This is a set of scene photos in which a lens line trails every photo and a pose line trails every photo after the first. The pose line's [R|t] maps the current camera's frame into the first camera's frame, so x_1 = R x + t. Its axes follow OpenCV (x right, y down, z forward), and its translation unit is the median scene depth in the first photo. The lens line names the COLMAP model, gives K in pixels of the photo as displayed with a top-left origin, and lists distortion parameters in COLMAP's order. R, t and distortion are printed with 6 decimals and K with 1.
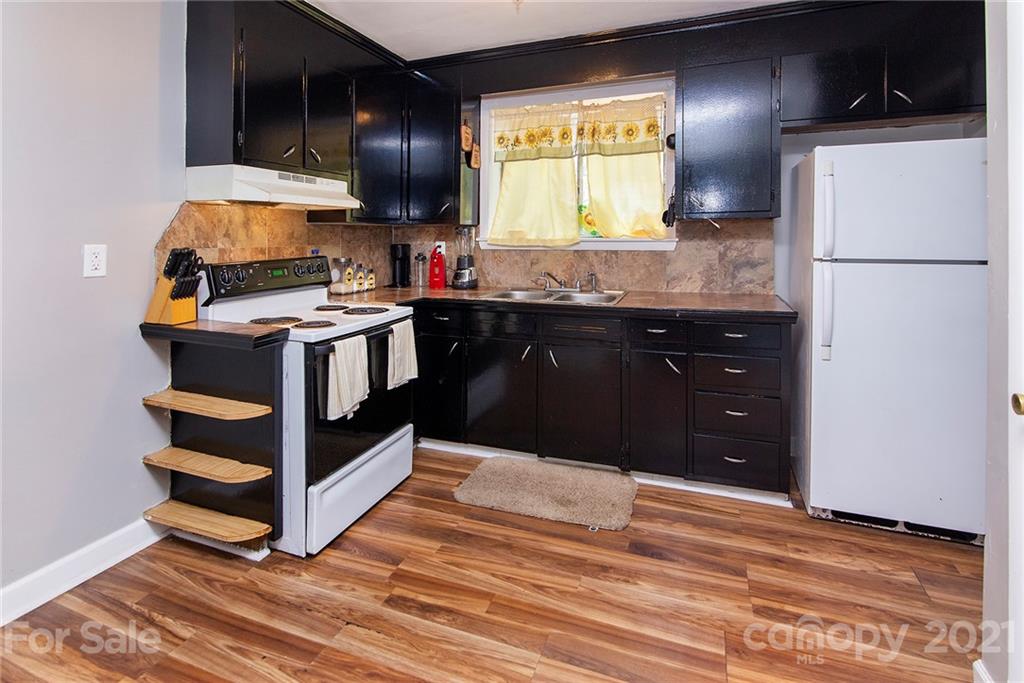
lens RADIAL K [[498.8, 0, 511.5], [0, 498.8, 372.2], [0, 0, 1]] dist [0.000034, 0.000154]
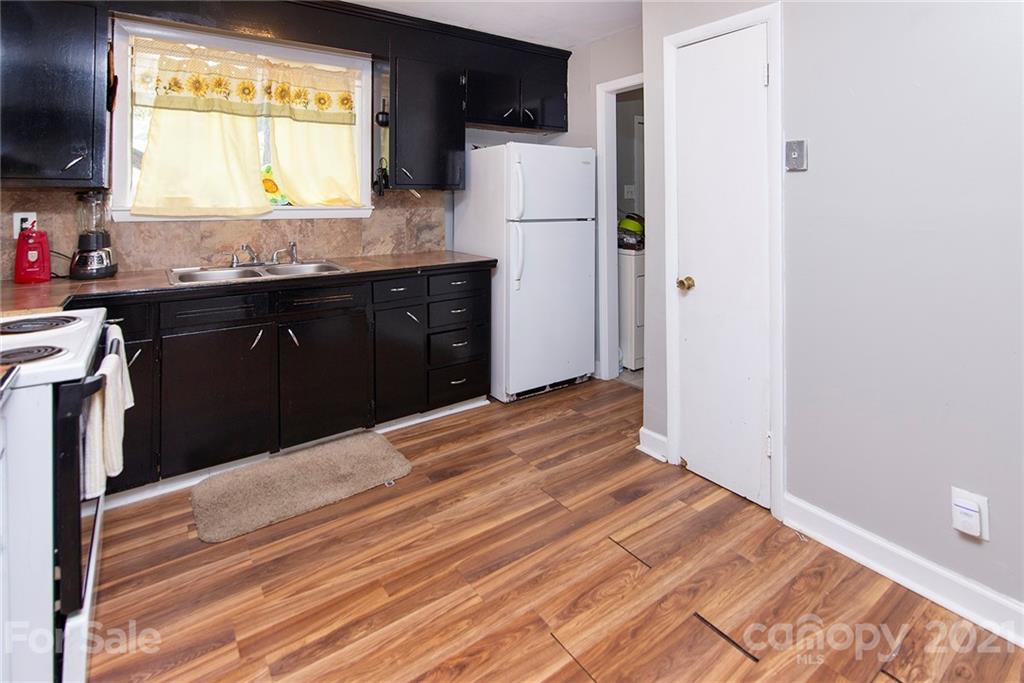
lens RADIAL K [[473.6, 0, 512.0], [0, 473.6, 341.5], [0, 0, 1]] dist [0.001381, -0.000346]
pose [[0.558103, -0.229912, 0.797284, -0.416317], [0.218725, 0.967627, 0.125925, -0.045041], [-0.800425, 0.104106, 0.590323, 0.171387]]
